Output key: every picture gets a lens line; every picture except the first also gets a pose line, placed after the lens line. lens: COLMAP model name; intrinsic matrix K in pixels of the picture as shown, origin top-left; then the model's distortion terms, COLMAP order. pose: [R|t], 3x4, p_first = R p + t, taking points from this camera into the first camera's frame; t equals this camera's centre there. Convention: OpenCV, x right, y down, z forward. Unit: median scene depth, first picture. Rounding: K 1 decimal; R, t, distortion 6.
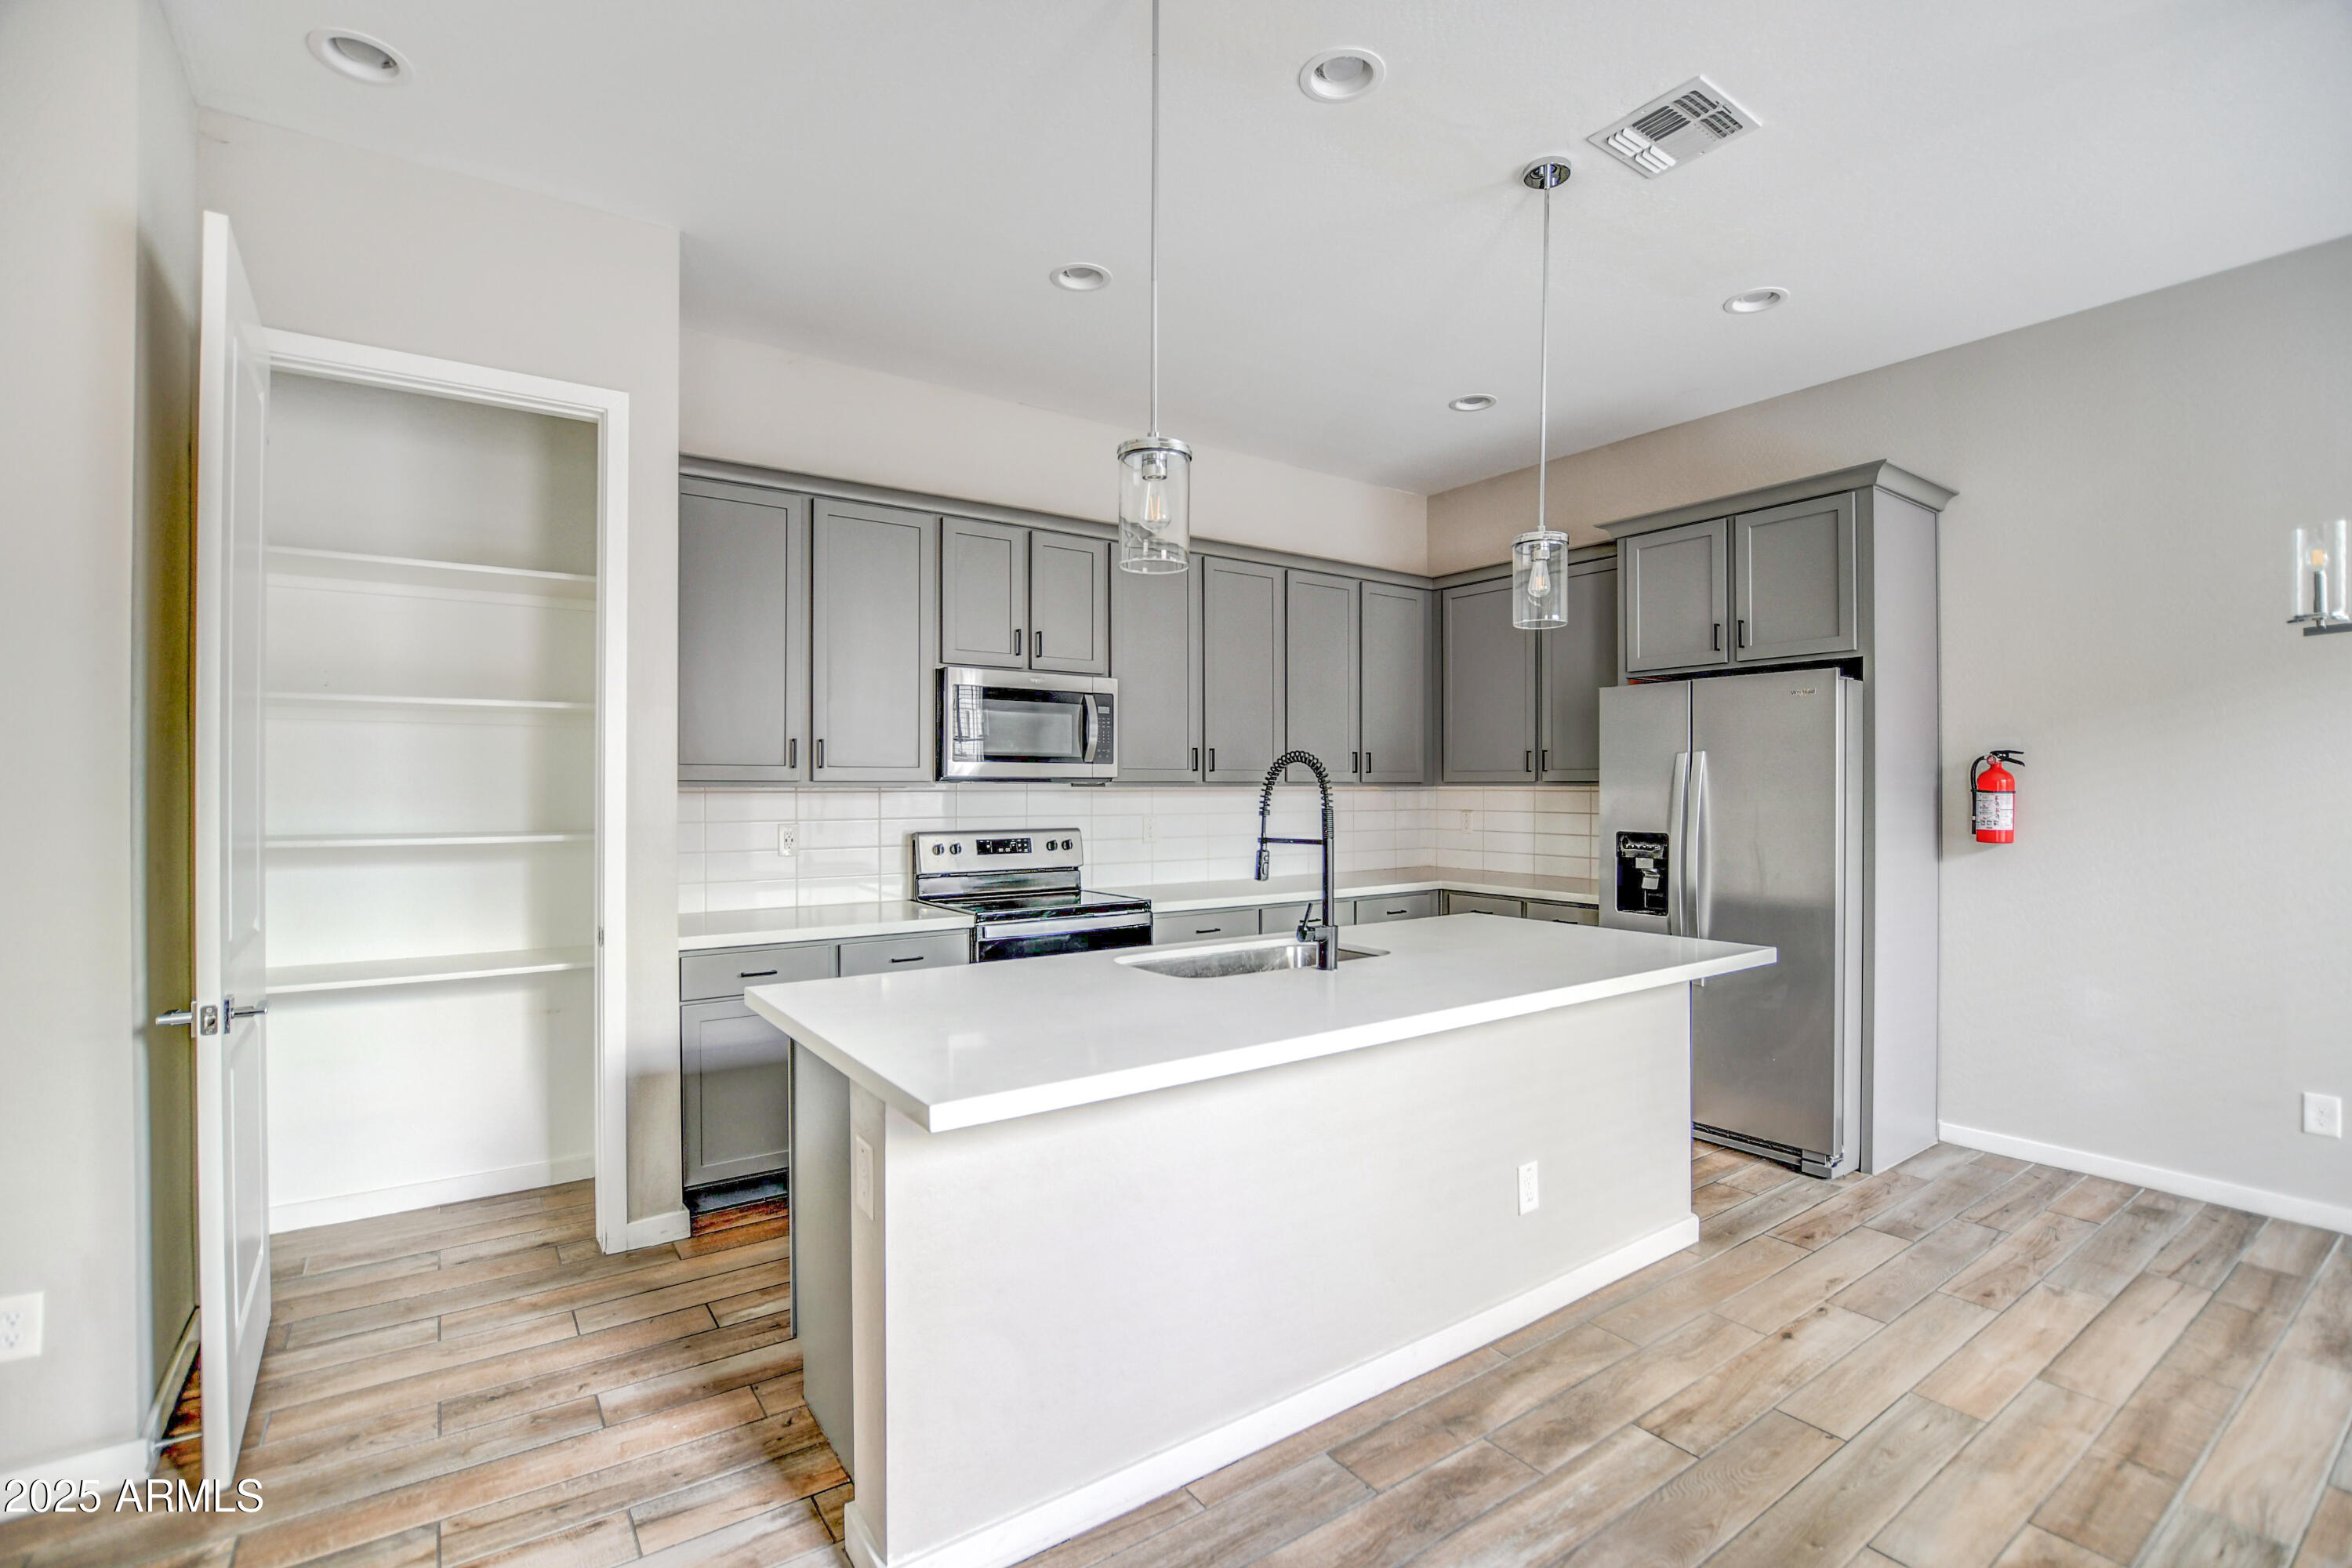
lens RADIAL K [[1053.8, 0, 1153.6], [0, 1053.8, 781.4], [0, 0, 1]] dist [-0.031039, 0.003446]
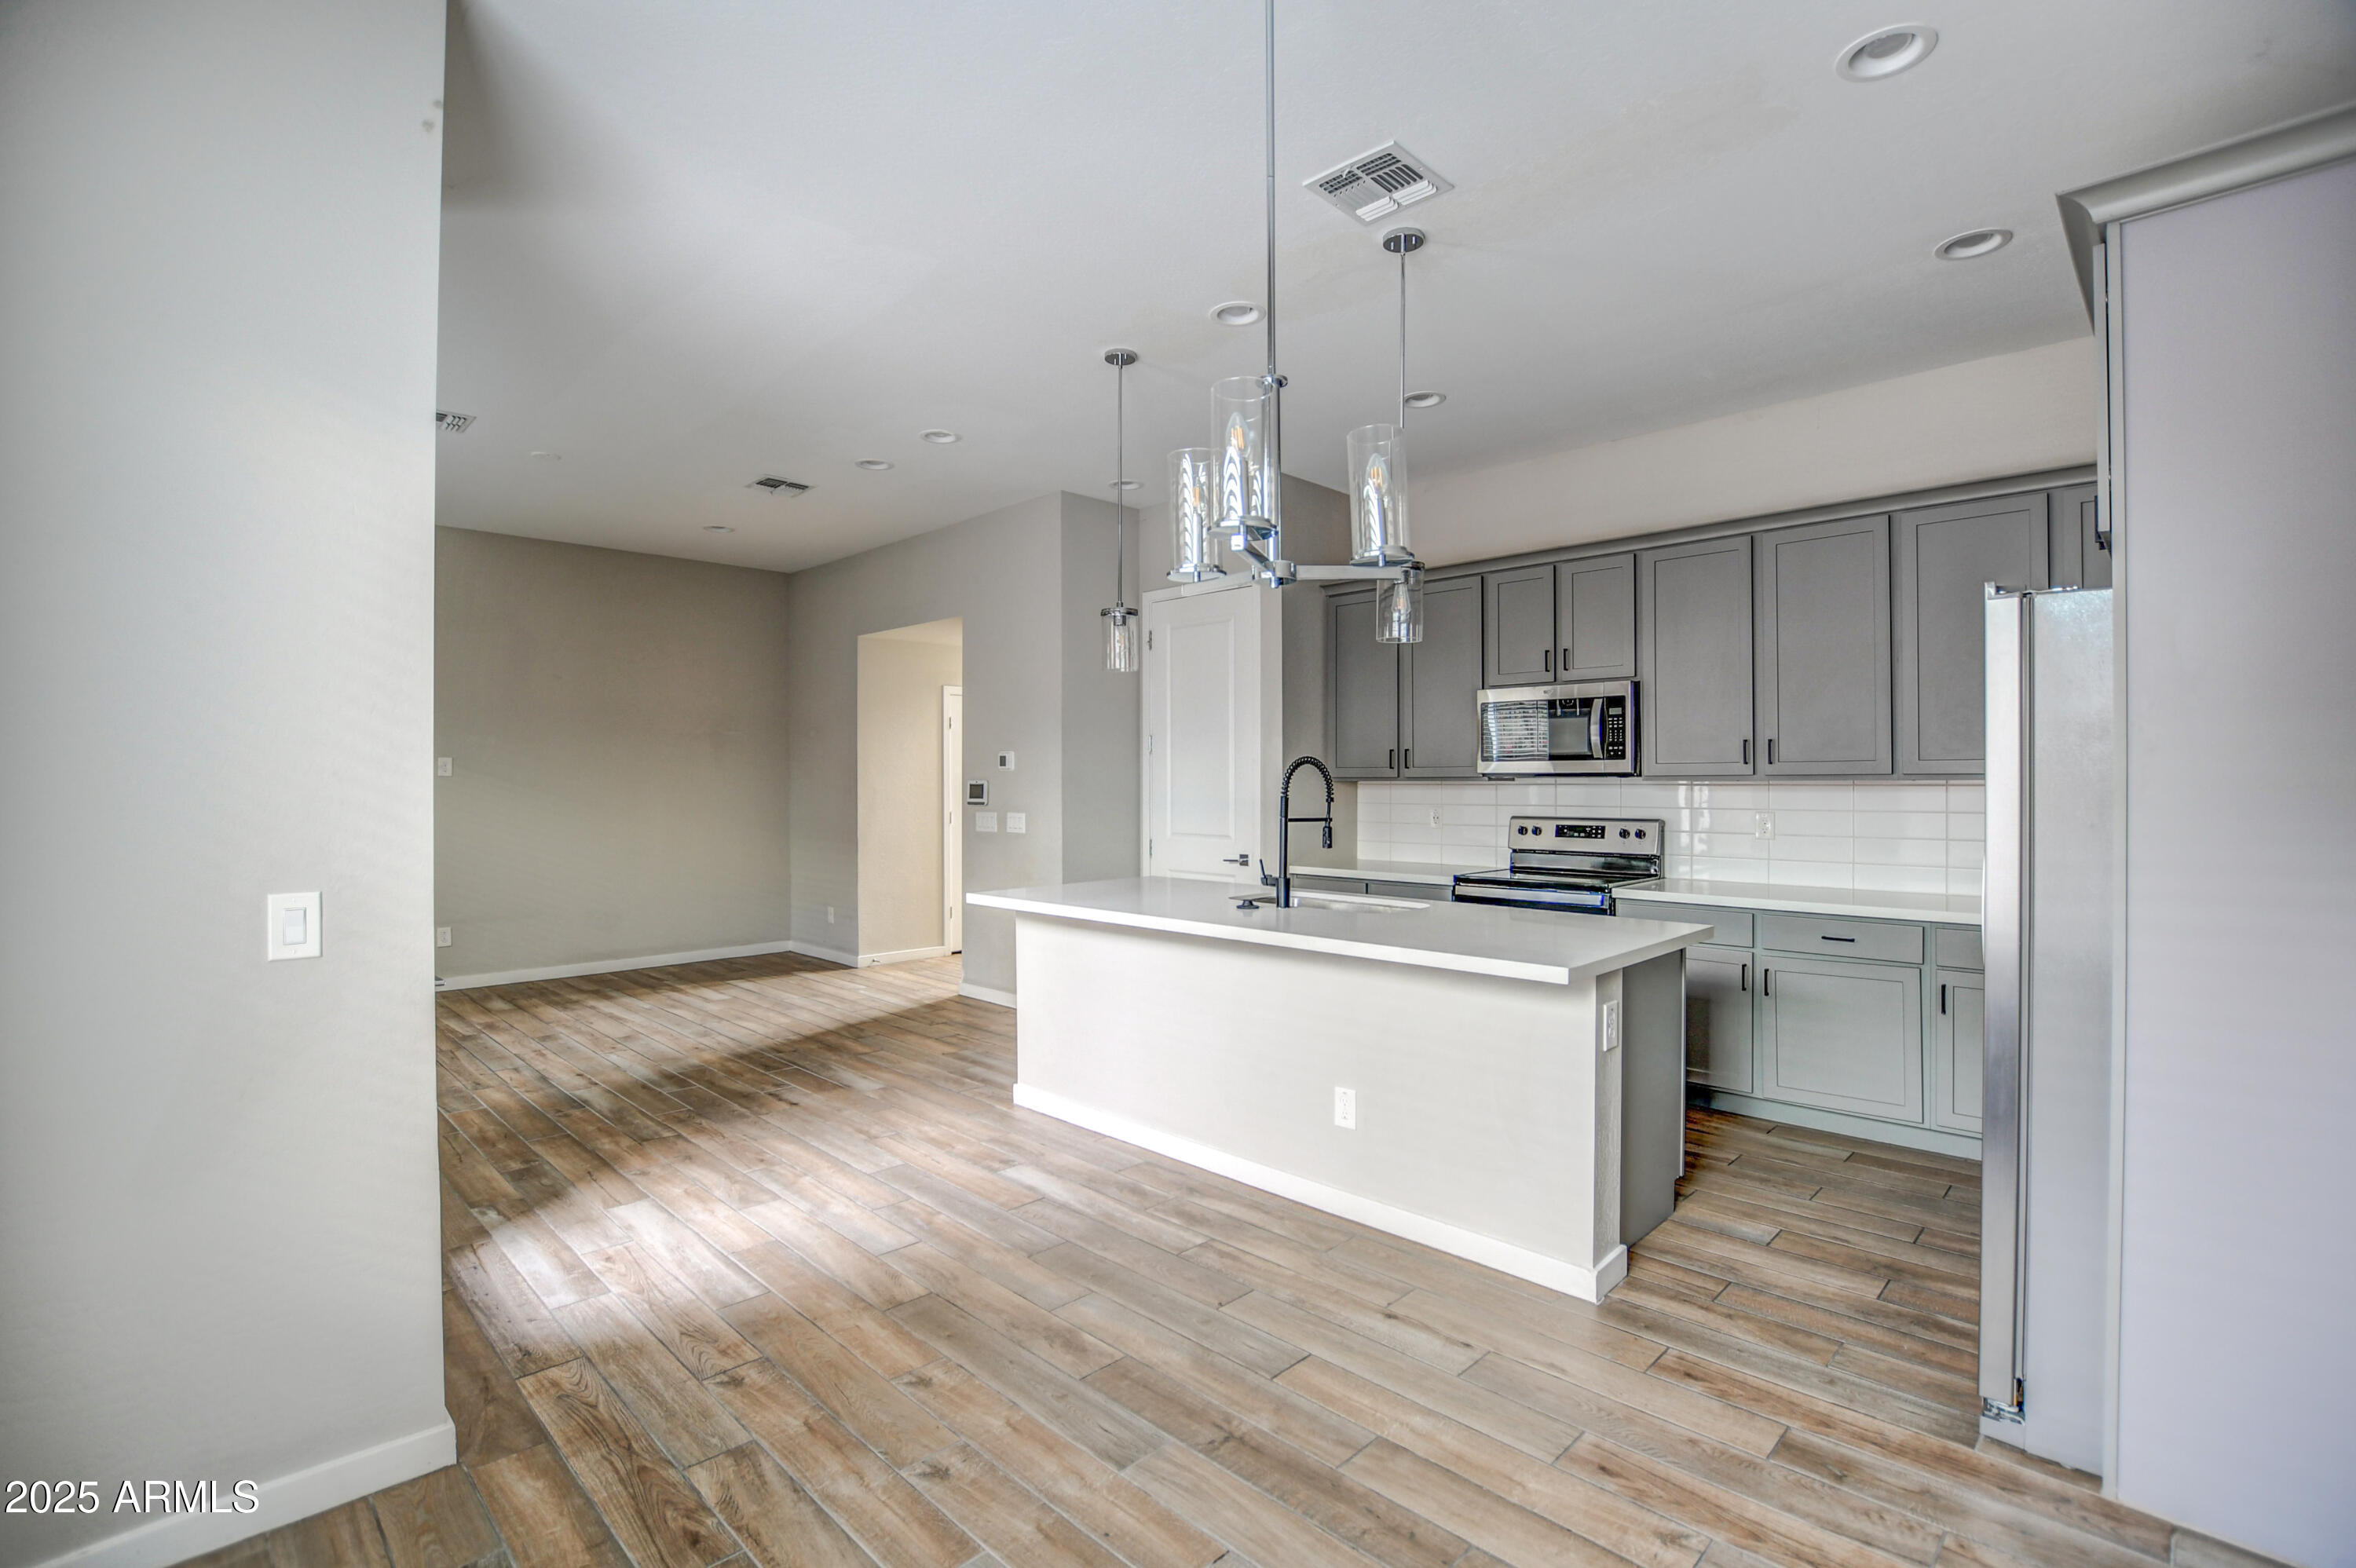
lens RADIAL K [[1055.5, 0, 1214.9], [0, 1055.5, 778.0], [0, 0, 1]] dist [-0.031039, 0.003446]
pose [[0.207342, -0.003820, -0.978261, 1.091304], [0.009515, 0.999953, -0.001888, -0.000003], [0.978222, -0.008917, 0.207369, 0.421053]]
